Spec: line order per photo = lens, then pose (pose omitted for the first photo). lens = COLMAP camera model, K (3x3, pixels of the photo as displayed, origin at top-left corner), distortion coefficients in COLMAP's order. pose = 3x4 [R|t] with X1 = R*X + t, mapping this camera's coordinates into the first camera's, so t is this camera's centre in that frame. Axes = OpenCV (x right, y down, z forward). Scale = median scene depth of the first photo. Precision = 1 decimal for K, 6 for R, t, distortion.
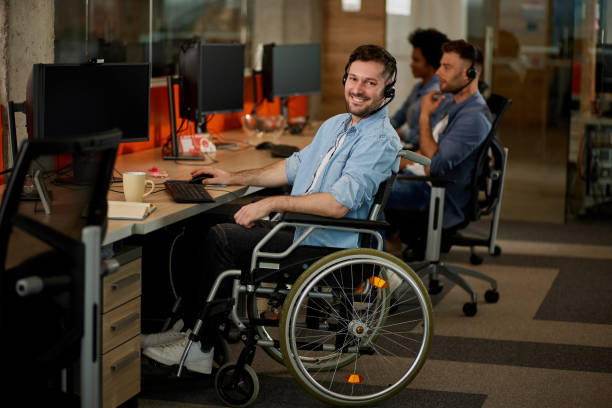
lens RADIAL K [[1516.0, 0, 306.0], [0, 1516.0, 204.0], [0, 0, 1]] dist [-0.105249, -0.900548]
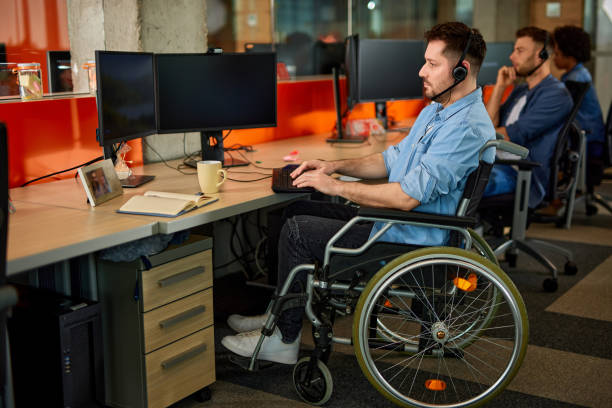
lens RADIAL K [[873.0, 0, 292.3], [0, 873.0, 204.0], [0, 0, 1]] dist [-0.016685, 0.044397]
pose [[0.948133, 0.030471, -0.316409, 0.113858], [-0.013031, 0.998284, 0.057090, -0.025271], [0.317606, -0.050006, 0.946903, 0.466505]]
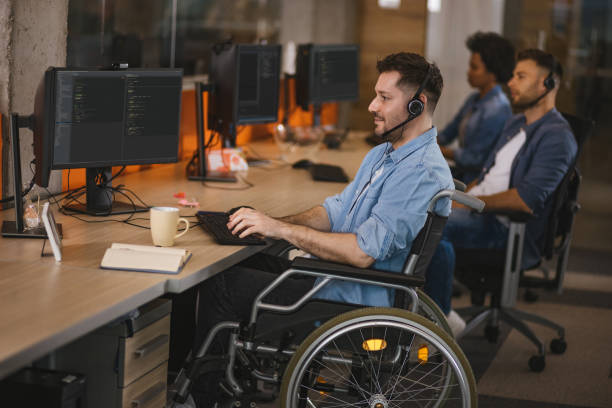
lens RADIAL K [[1516.0, 0, 306.0], [0, 1516.0, 204.0], [0, 0, 1]] dist [-0.105249, -0.900548]
pose [[0.999385, 0.034362, 0.006958, -0.042330], [-0.034417, 0.999376, 0.007969, -0.031011], [-0.006680, -0.008203, 0.999944, 0.183146]]
